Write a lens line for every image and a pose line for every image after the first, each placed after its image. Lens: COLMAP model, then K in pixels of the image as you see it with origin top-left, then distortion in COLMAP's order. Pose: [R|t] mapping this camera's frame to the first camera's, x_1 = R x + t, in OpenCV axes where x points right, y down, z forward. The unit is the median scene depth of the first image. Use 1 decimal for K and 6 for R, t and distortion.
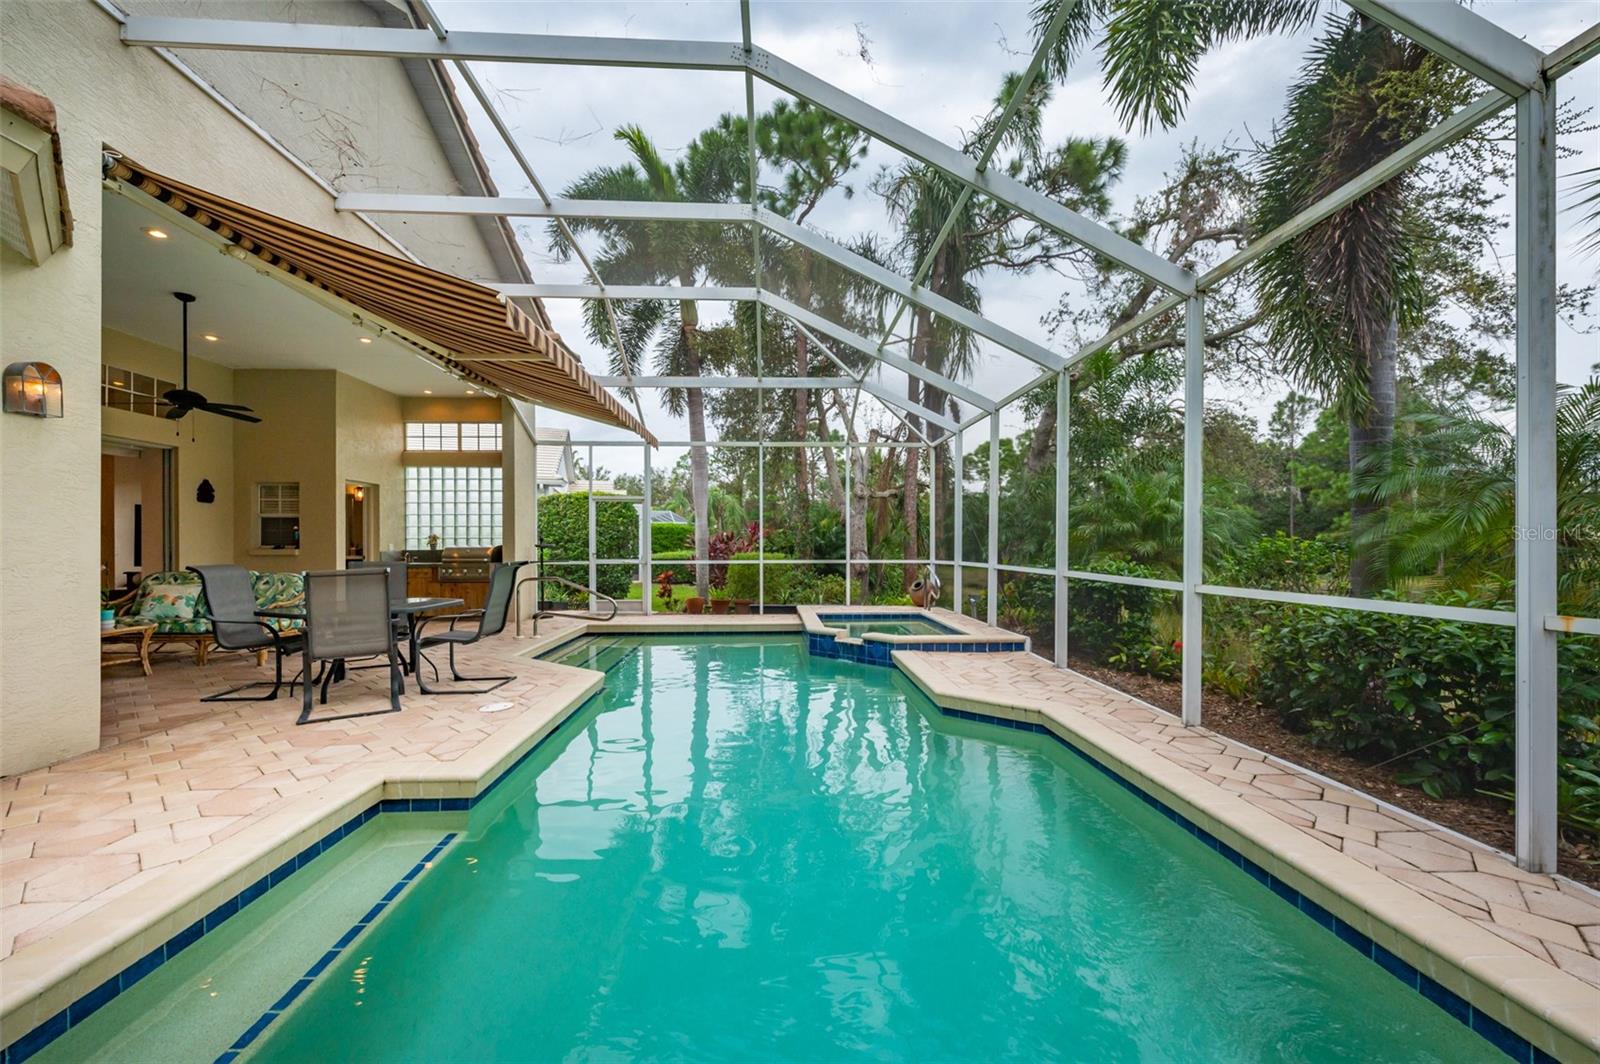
lens RADIAL K [[635.8, 0, 794.4], [0, 635.8, 541.5], [0, 0, 1]] dist [-0.000494, -0.000004]
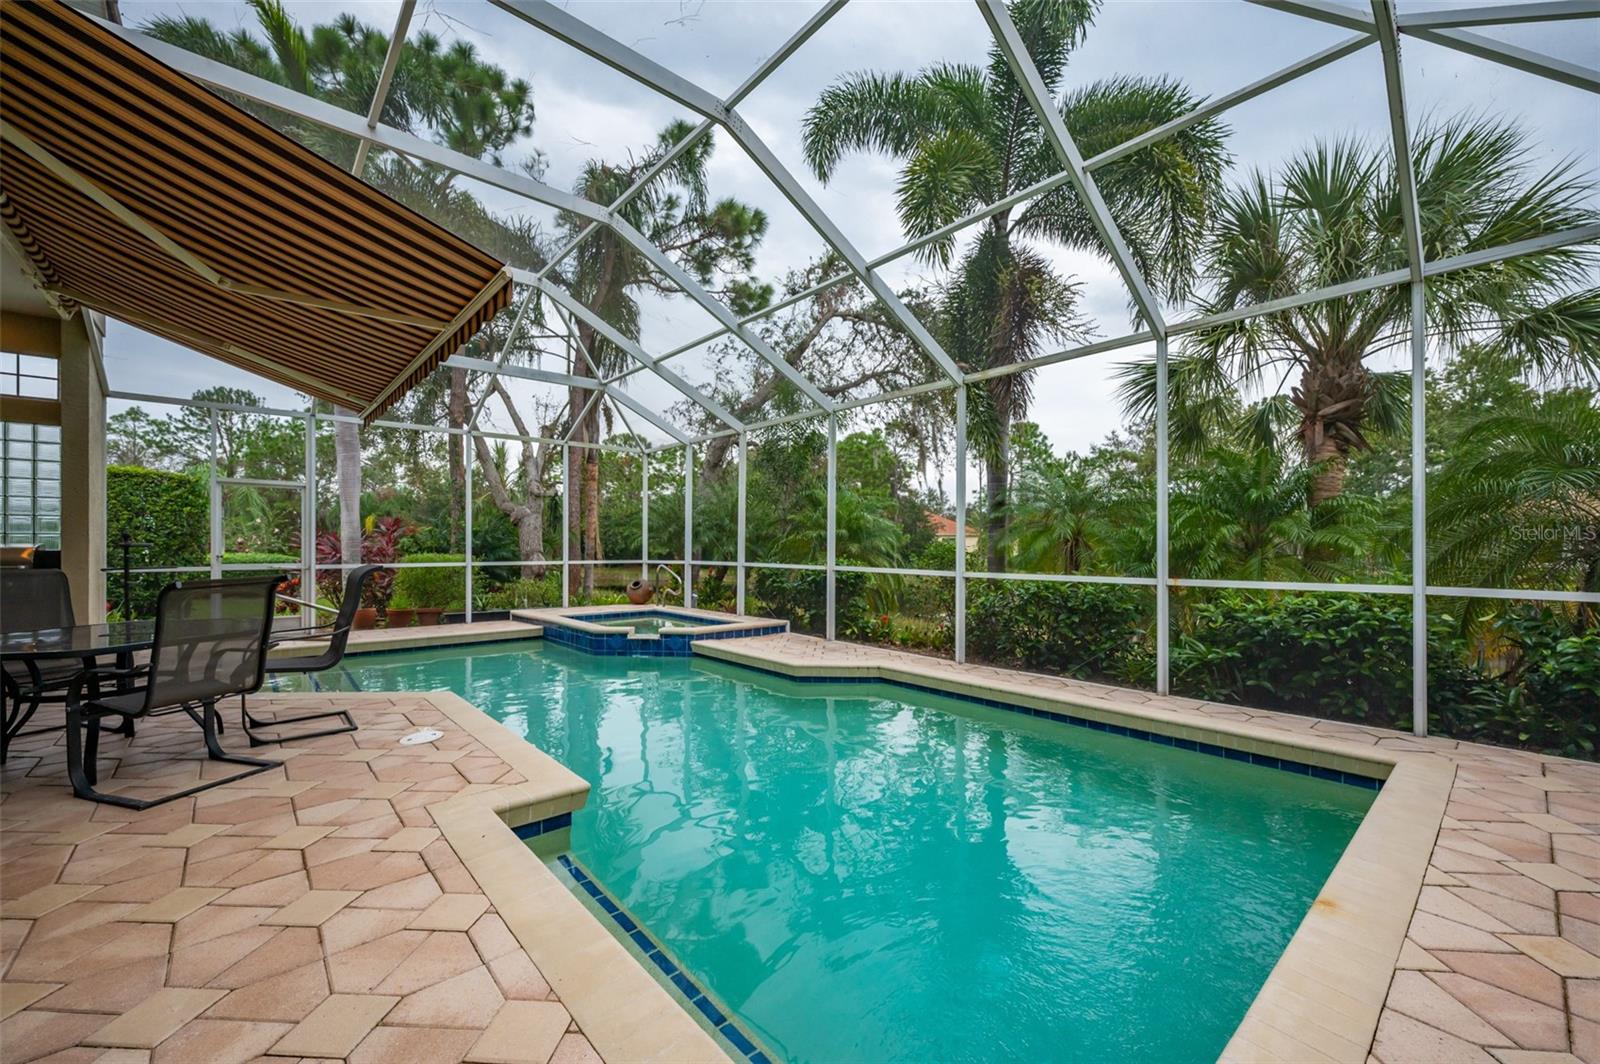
lens RADIAL K [[635.8, 0, 794.4], [0, 635.8, 541.5], [0, 0, 1]] dist [-0.000494, -0.000004]
pose [[0.782032, 0.006751, 0.623202, -0.275275], [-0.005488, 0.999977, -0.003946, 0.001003], [-0.623214, -0.000335, 0.782051, 0.017039]]
